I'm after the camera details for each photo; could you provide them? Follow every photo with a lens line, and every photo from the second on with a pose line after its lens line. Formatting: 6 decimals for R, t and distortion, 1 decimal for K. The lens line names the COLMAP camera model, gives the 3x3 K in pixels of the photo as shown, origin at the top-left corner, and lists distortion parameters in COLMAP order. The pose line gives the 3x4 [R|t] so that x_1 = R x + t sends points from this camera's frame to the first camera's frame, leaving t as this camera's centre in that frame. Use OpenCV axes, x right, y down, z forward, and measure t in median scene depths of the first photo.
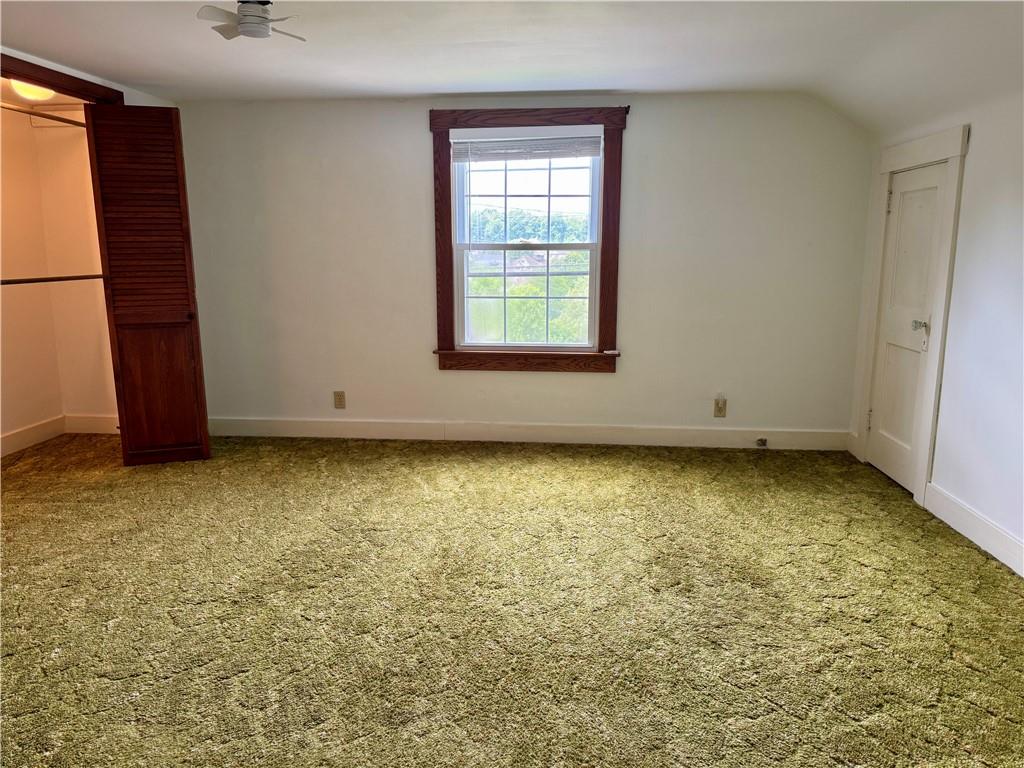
lens RADIAL K [[701.4, 0, 512.0], [0, 701.4, 384.0], [0, 0, 1]] dist [0.091404, -0.126814]
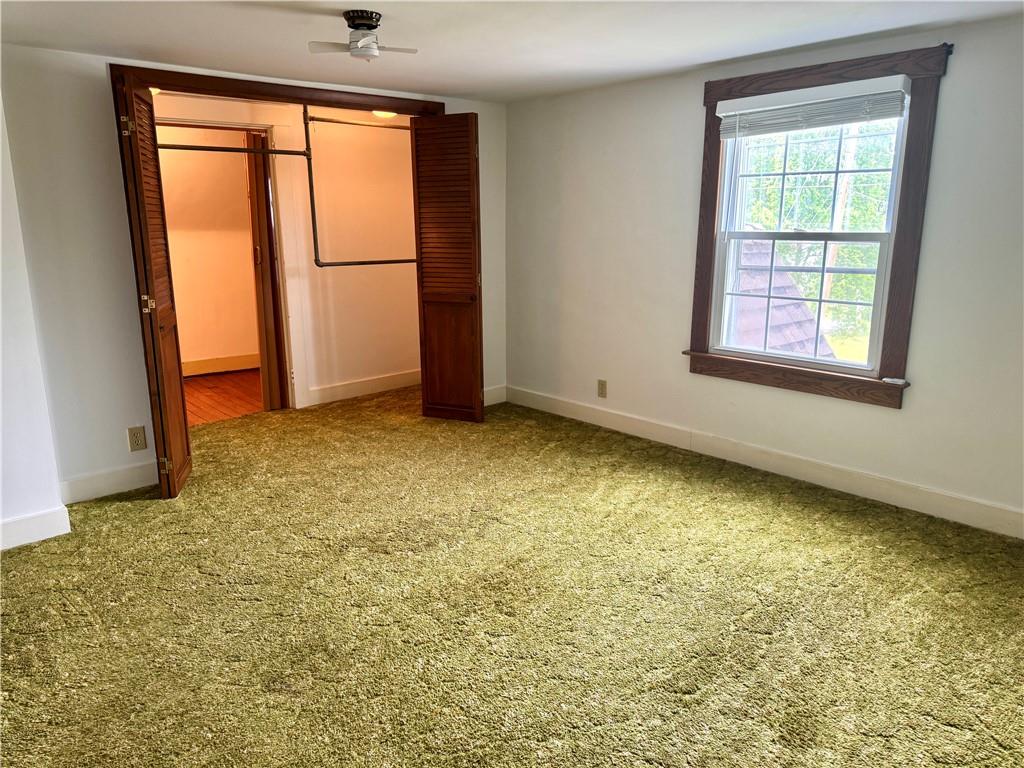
lens RADIAL K [[701.4, 0, 512.0], [0, 701.4, 384.0], [0, 0, 1]] dist [0.091404, -0.126814]
pose [[0.746569, 0.147445, -0.648765, 0.343516], [-0.121550, 0.988949, 0.084884, -0.059667], [0.654111, 0.015486, 0.756240, 0.178913]]
